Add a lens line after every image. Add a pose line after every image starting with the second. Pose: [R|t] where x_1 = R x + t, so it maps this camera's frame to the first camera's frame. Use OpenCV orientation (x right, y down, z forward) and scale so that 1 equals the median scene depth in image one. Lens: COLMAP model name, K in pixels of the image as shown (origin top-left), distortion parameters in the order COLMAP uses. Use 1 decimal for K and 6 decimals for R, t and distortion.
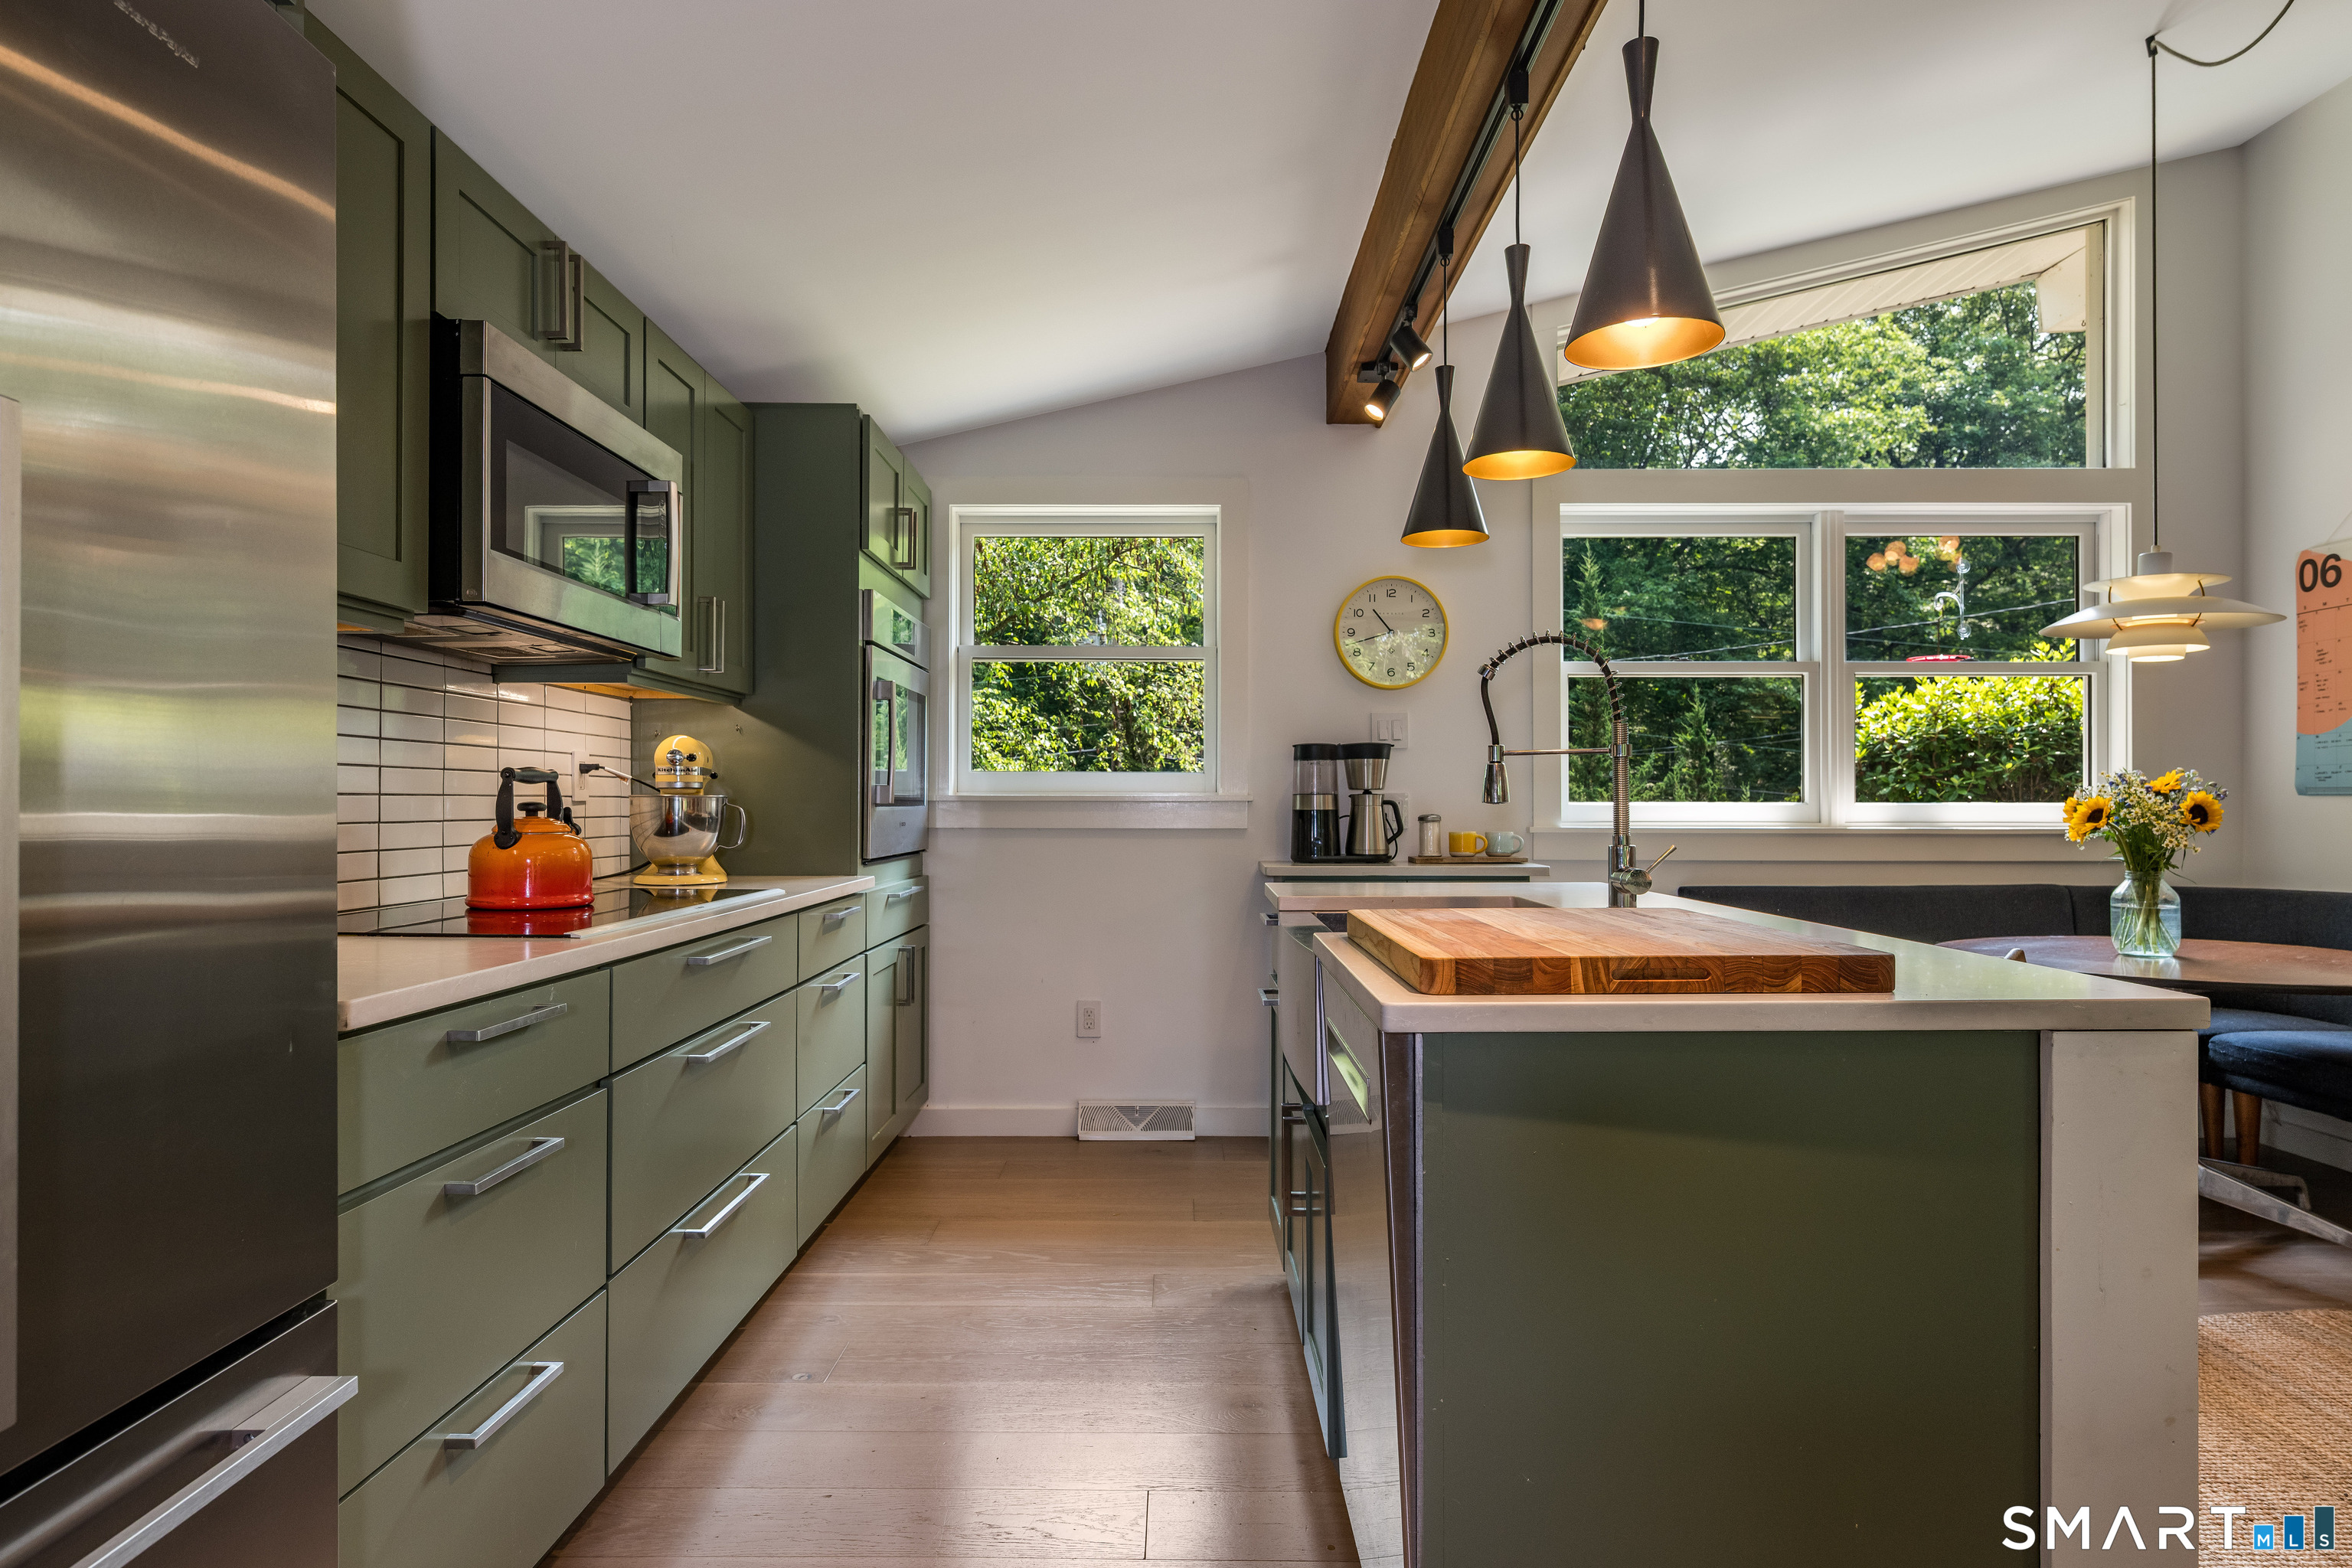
lens RADIAL K [[1267.4, 0, 1182.3], [0, 1267.4, 796.6], [0, 0, 1]] dist [0.005379, -0.002784]
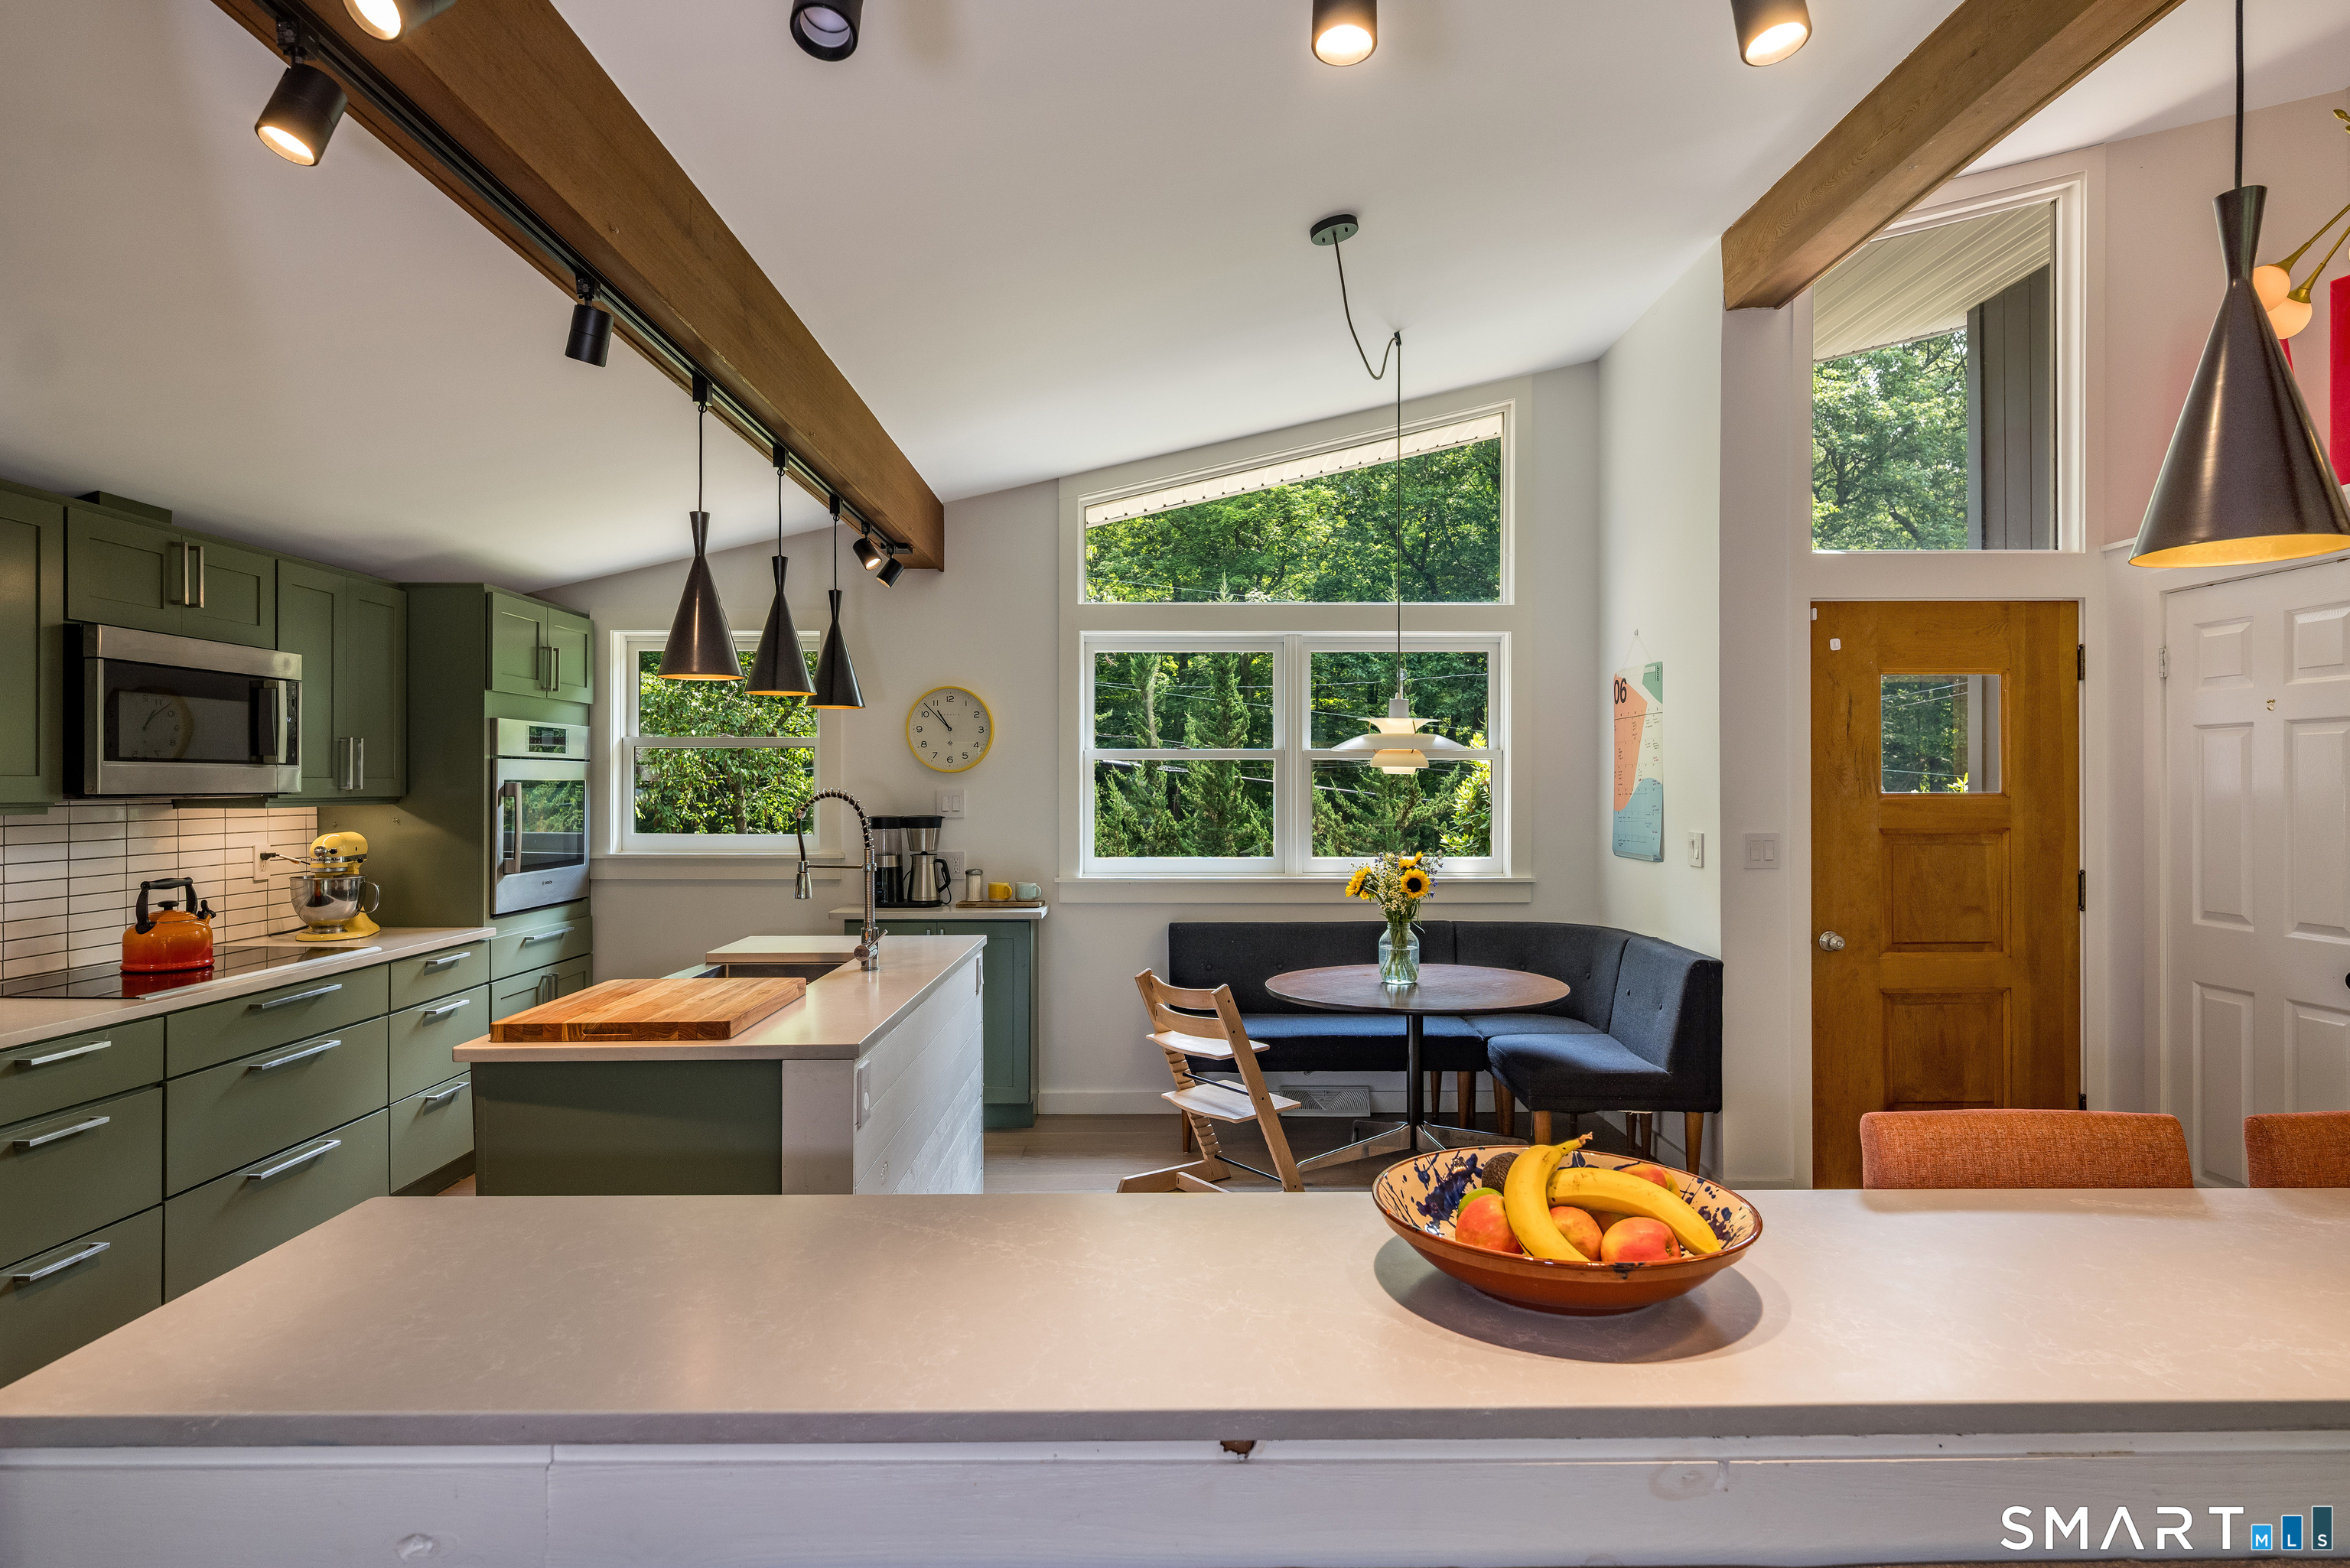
lens RADIAL K [[1266.2, 0, 1180.7], [0, 1266.2, 783.9], [0, 0, 1]] dist [0.005379, -0.002784]
pose [[0.999933, -0.001254, 0.011507, 0.413777], [0.001195, 0.999986, 0.005149, -0.084963], [-0.011514, -0.005135, 0.999921, -0.329755]]
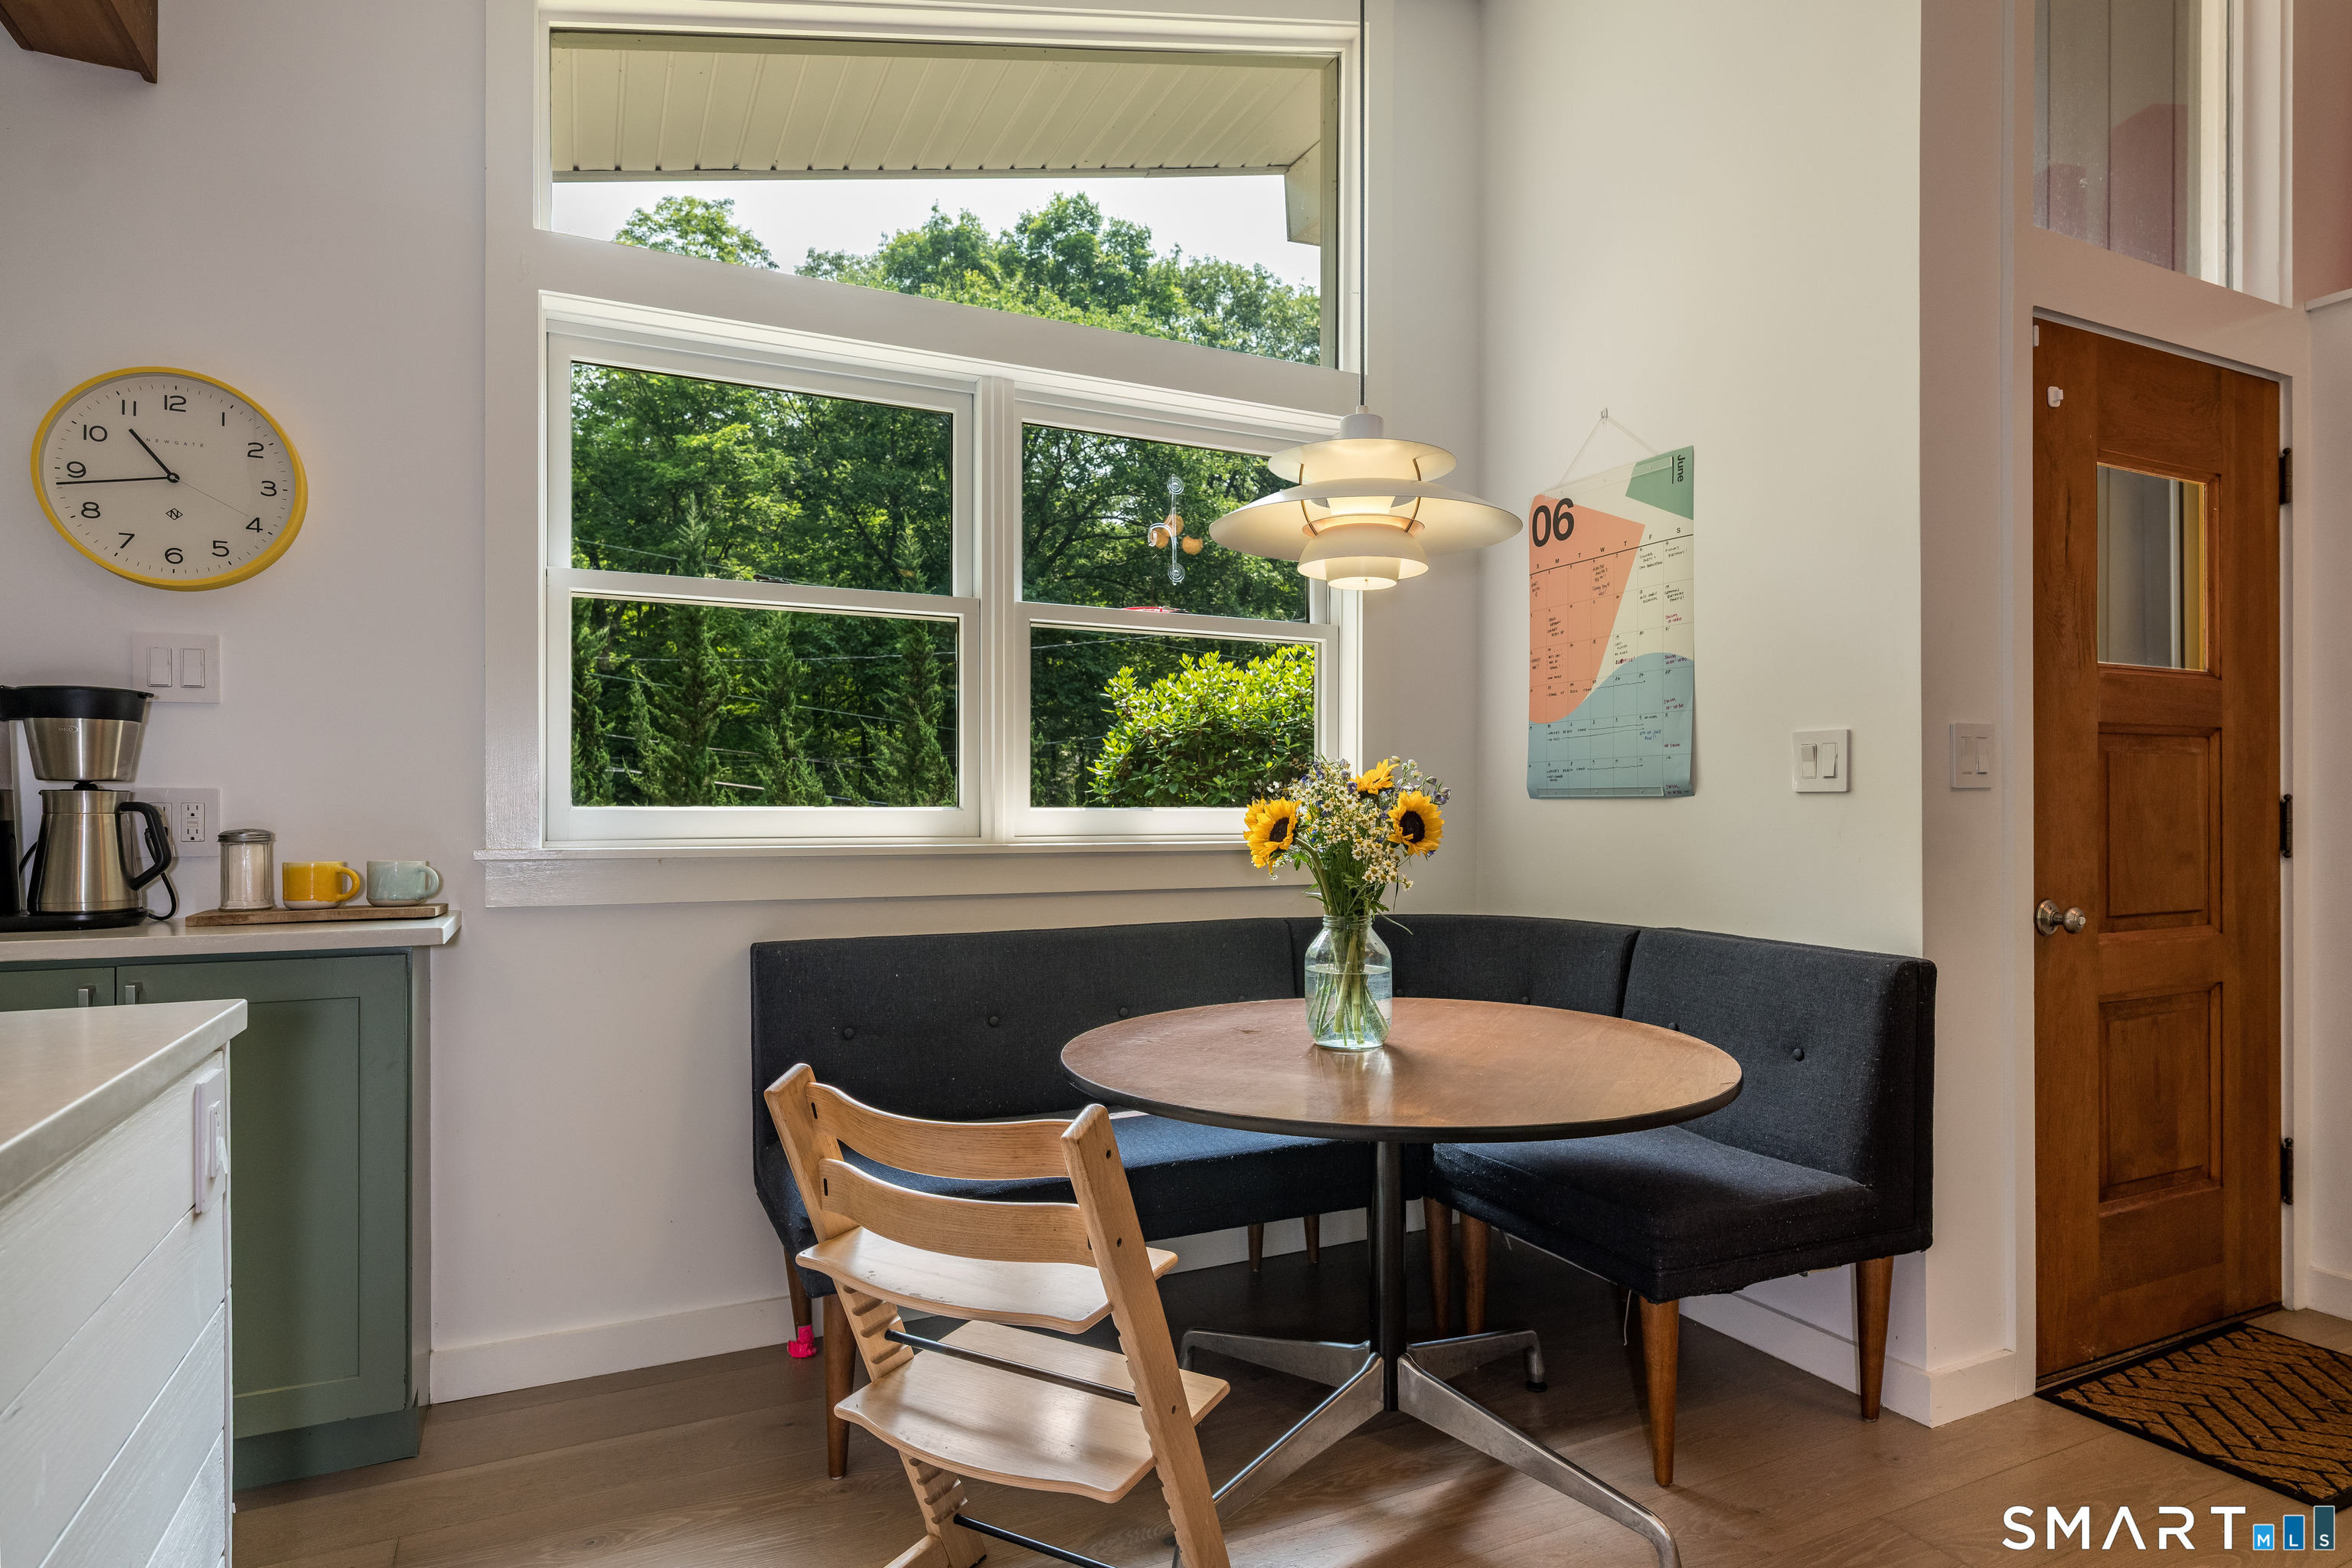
lens RADIAL K [[1267.4, 0, 1169.6], [0, 1267.4, 803.9], [0, 0, 1]] dist [0.005379, -0.002784]
pose [[0.901156, 0.001955, 0.433490, 0.327547], [-0.003294, 0.999992, 0.002338, 0.001043], [-0.433482, -0.003535, 0.901155, 0.379073]]
